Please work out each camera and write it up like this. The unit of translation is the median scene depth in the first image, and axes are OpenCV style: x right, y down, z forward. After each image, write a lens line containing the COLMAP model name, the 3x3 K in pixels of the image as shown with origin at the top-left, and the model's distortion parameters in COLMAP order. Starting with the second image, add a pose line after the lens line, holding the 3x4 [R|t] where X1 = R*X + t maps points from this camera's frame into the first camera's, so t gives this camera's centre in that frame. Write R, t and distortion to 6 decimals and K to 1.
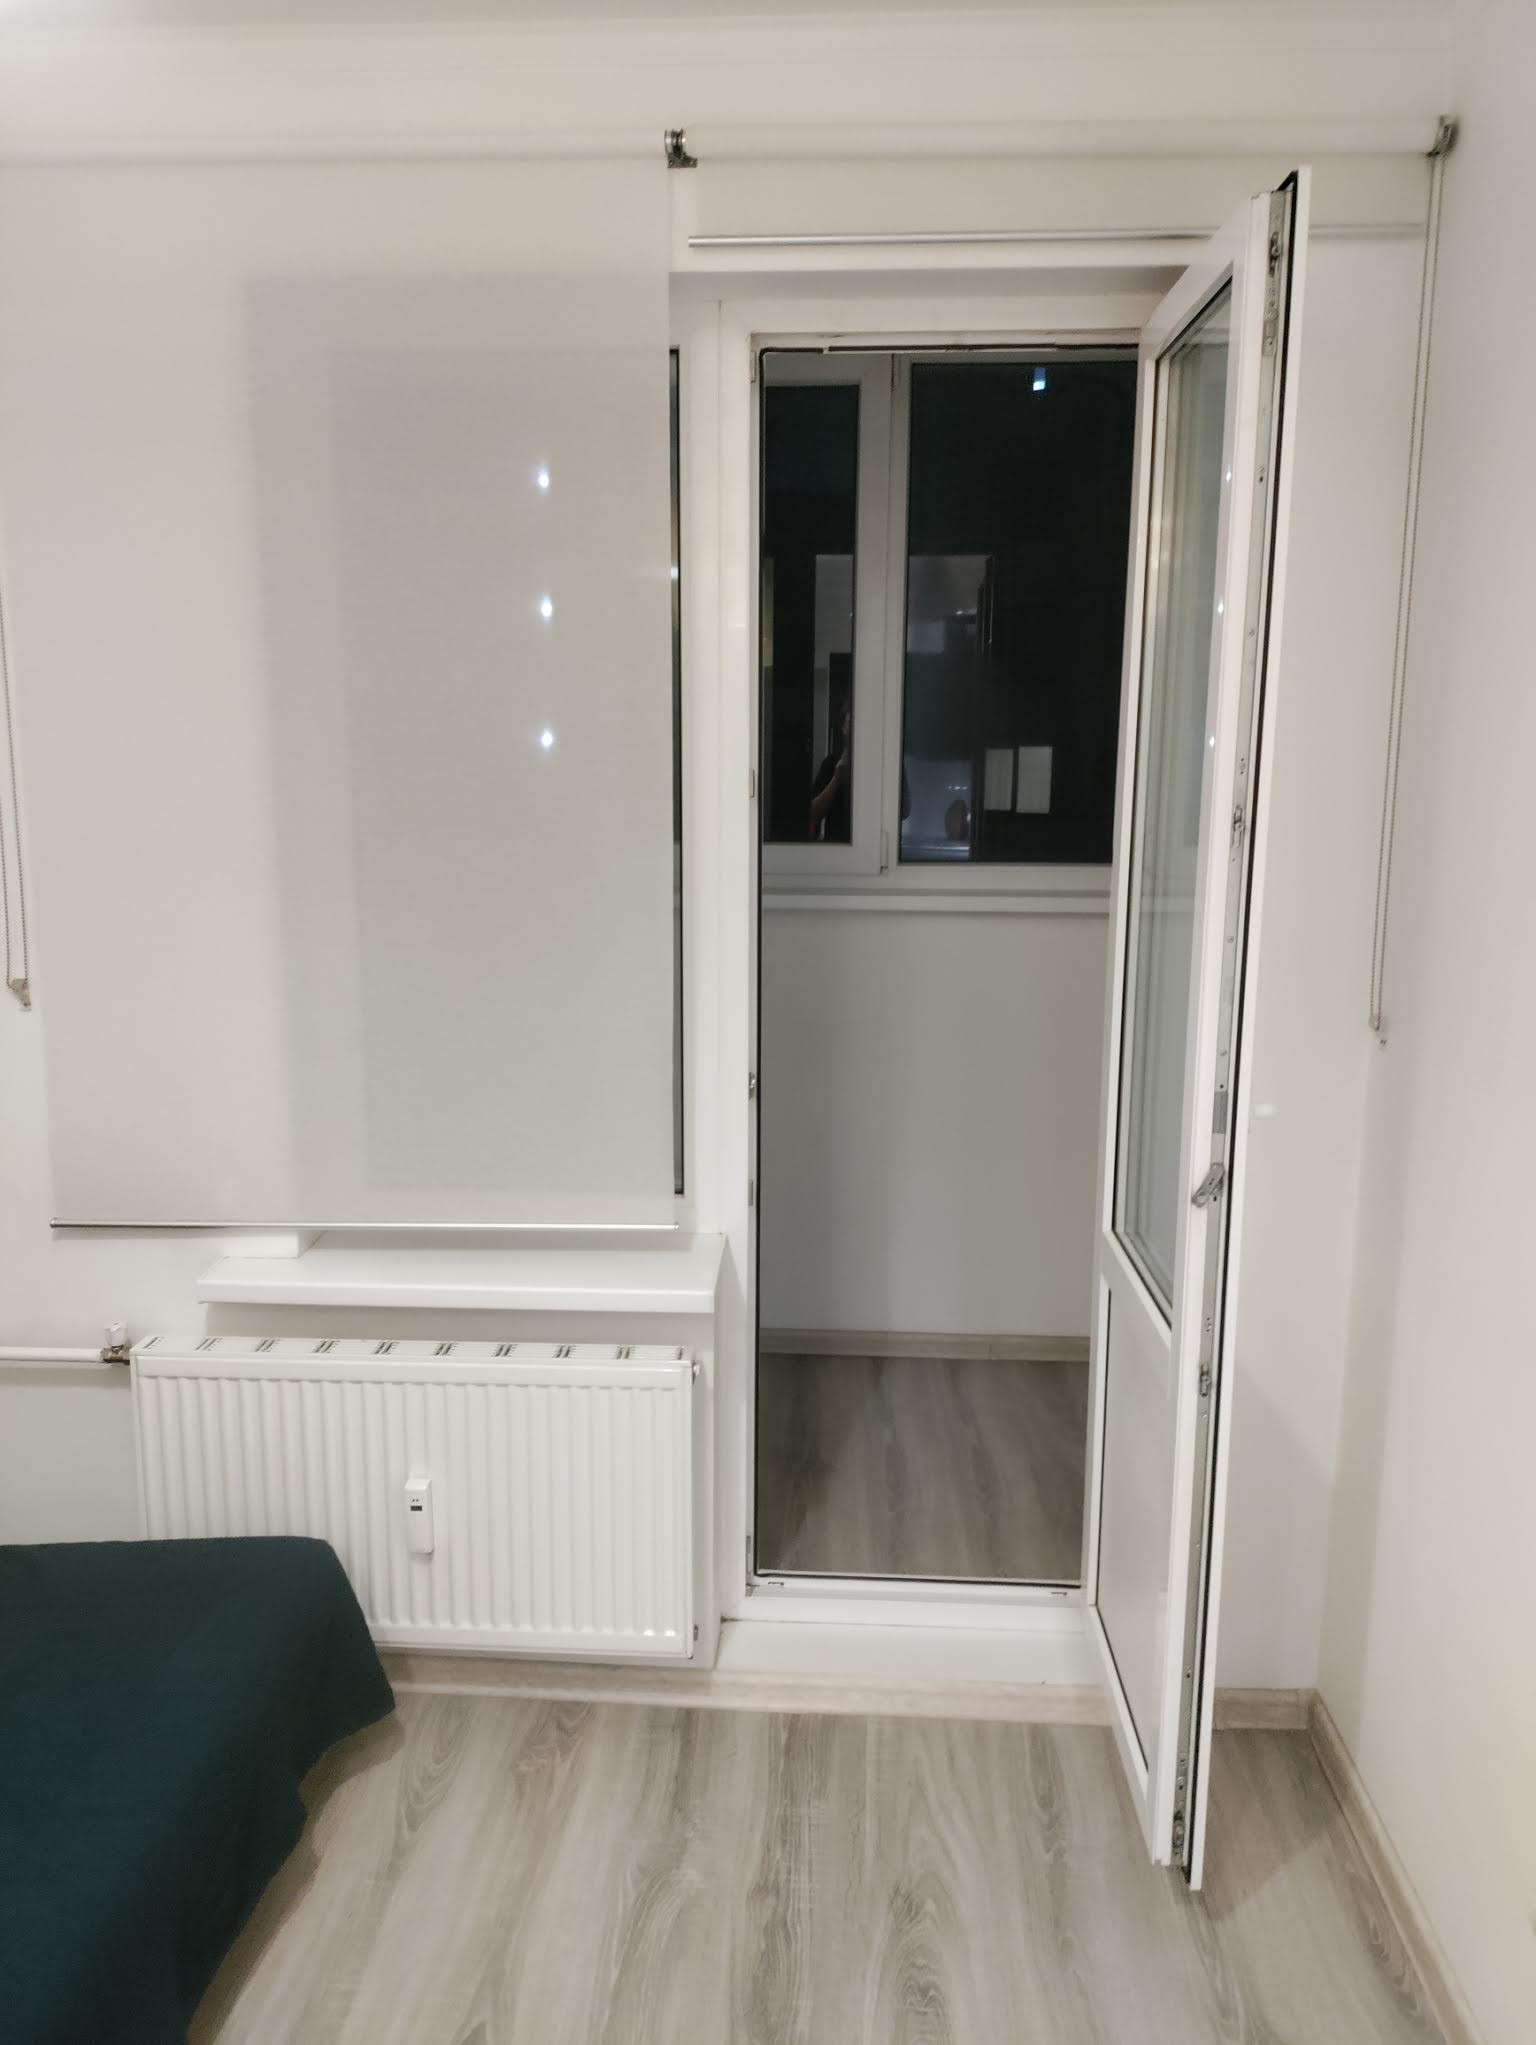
lens RADIAL K [[1502.5, 0, 762.4], [0, 1502.5, 1033.9], [0, 0, 1]] dist [0.009557, -0.016771]
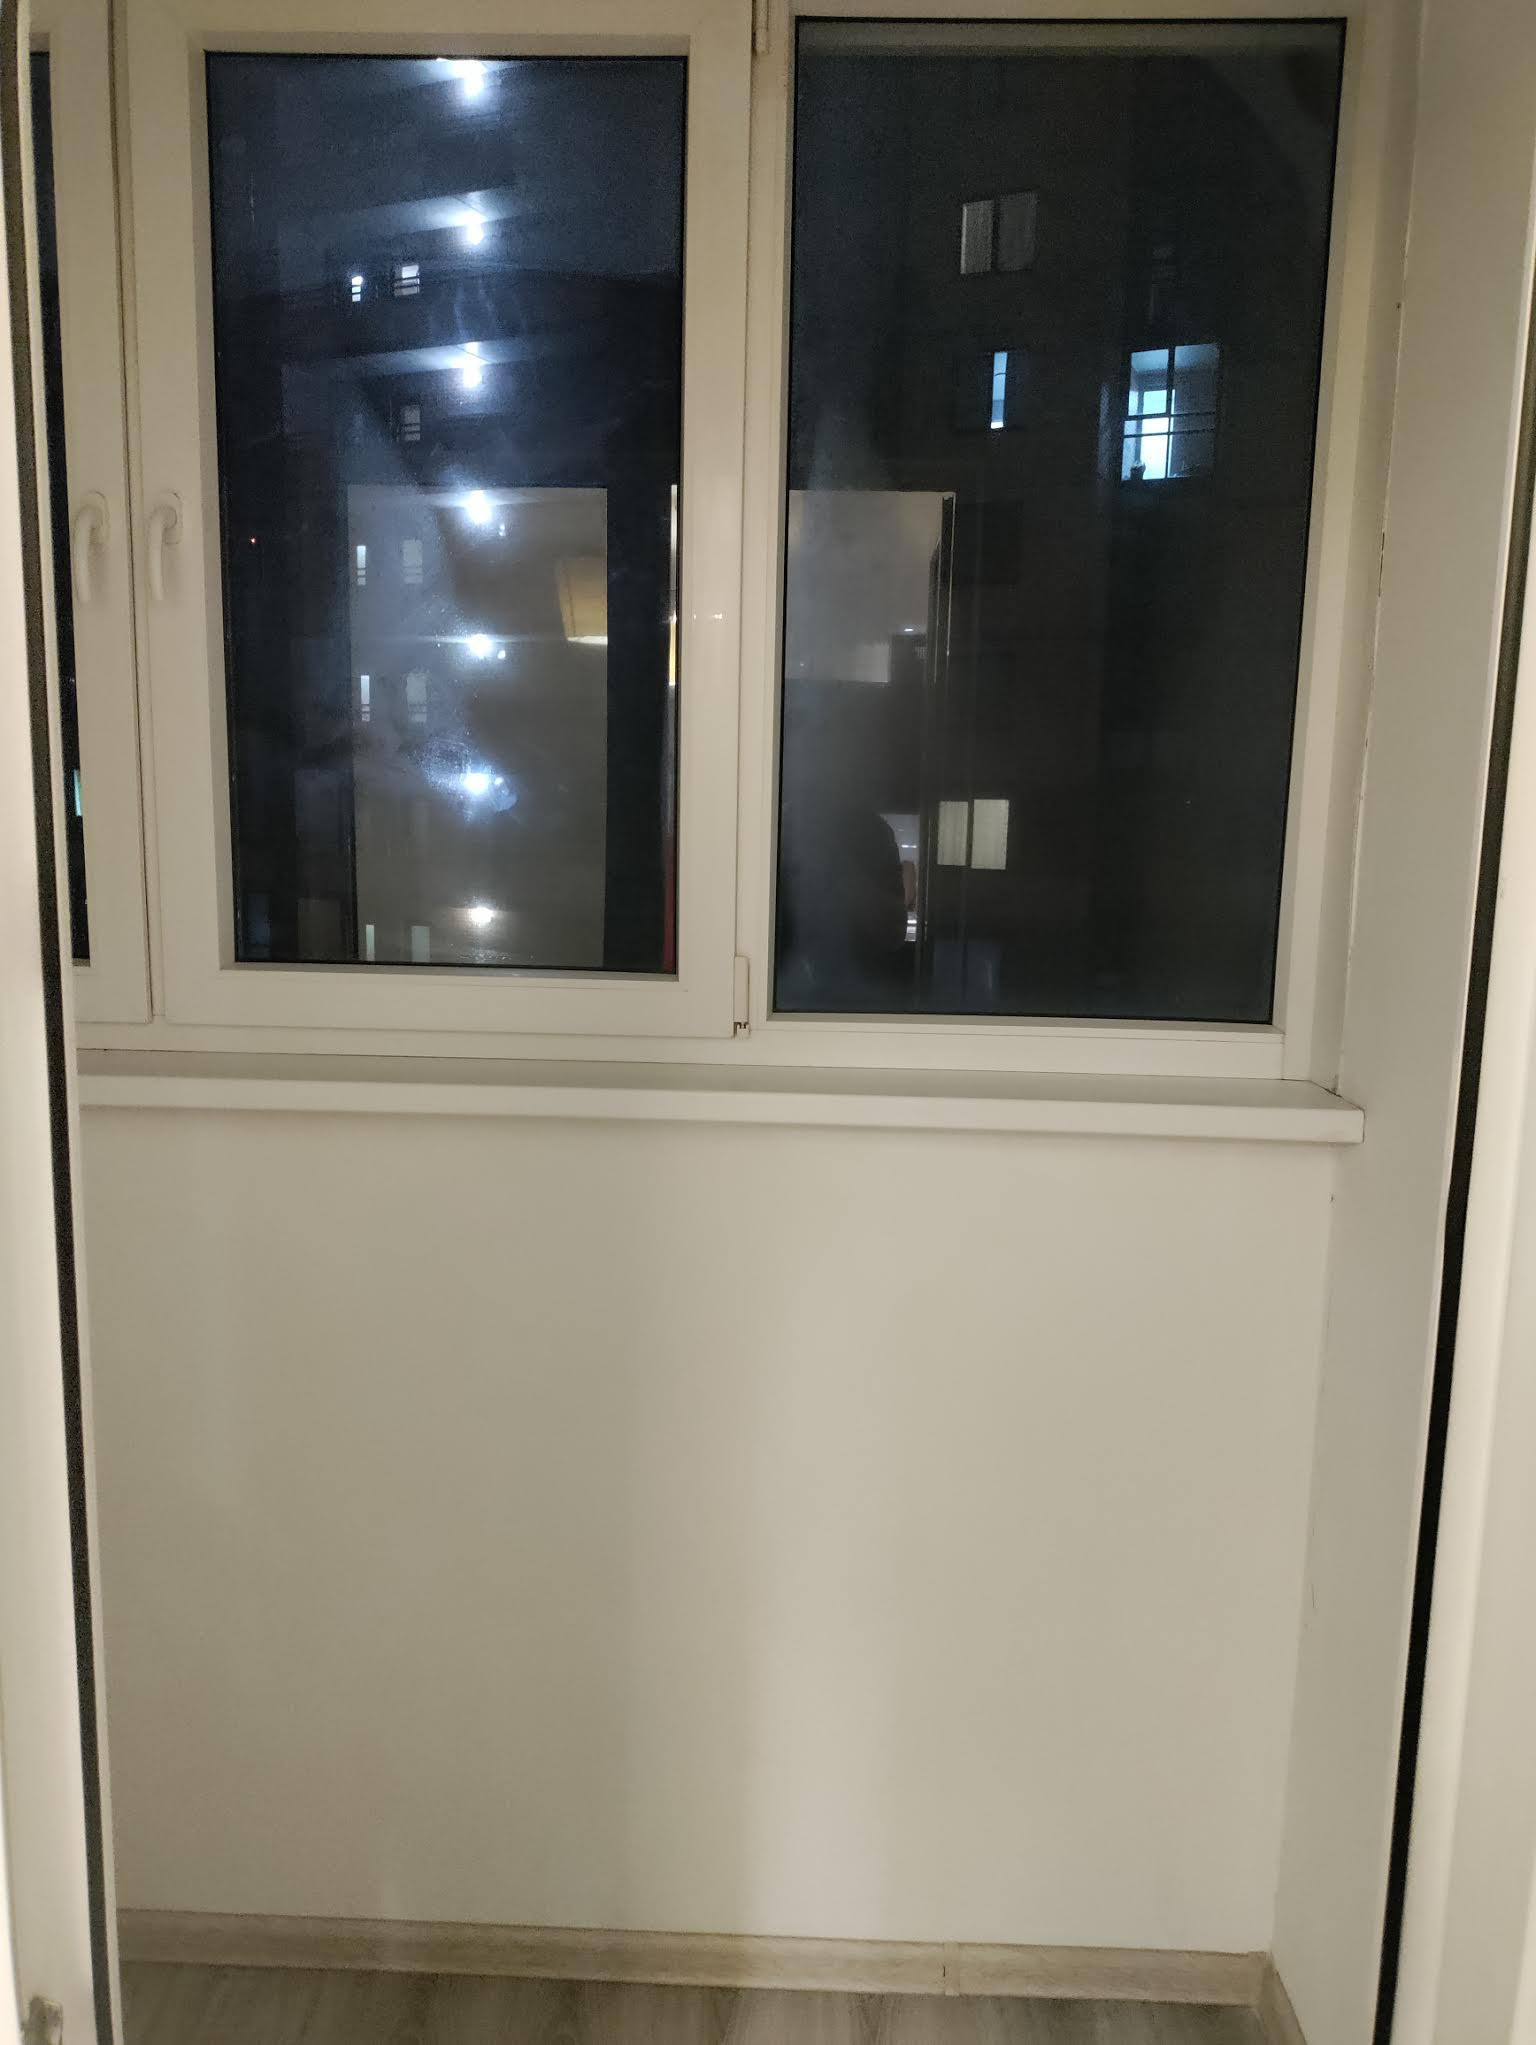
lens RADIAL K [[1502.5, 0, 766.9], [0, 1502.5, 1023.5], [0, 0, 1]] dist [0.009557, -0.016771]
pose [[0.999355, 0.011158, 0.034147, 0.064085], [-0.009846, 0.999216, -0.038347, -0.081432], [-0.034548, 0.037986, 0.998681, 0.436211]]
